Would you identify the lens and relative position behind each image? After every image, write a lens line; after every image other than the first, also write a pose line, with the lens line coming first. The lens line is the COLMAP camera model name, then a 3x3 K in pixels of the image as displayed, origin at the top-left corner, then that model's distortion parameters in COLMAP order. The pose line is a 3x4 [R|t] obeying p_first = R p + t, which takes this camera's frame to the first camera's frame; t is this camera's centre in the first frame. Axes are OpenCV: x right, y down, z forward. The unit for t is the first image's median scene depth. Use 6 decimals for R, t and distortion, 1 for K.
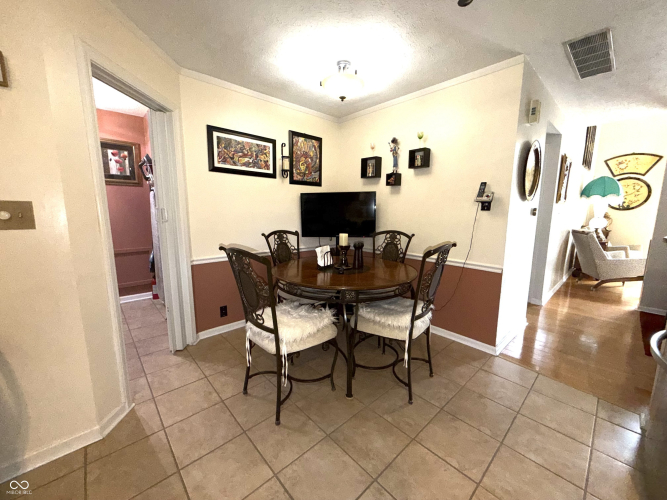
lens RADIAL K [[265.0, 0, 332.9], [0, 265.0, 250.7], [0, 0, 1]] dist [-0.007702, 0.000381]
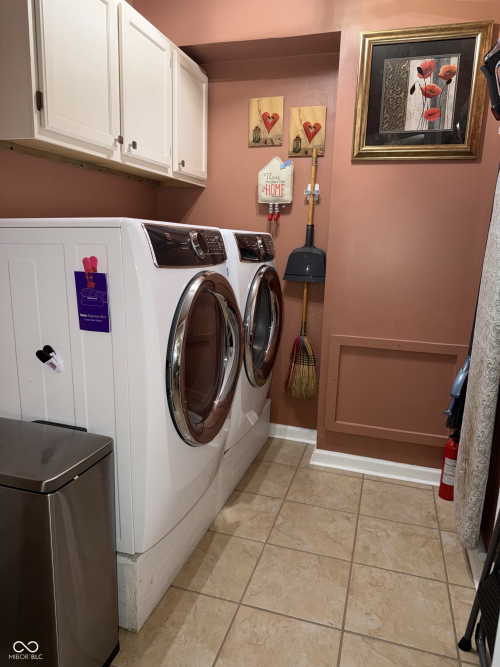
lens RADIAL K [[464.5, 0, 250.6], [0, 464.5, 333.7], [0, 0, 1]] dist [0.010357, -0.010460]
pose [[0.501691, 0.182213, -0.845638, -0.351398], [-0.146594, 0.981333, 0.124482, -0.065576], [0.852535, 0.061514, 0.519038, 0.493737]]
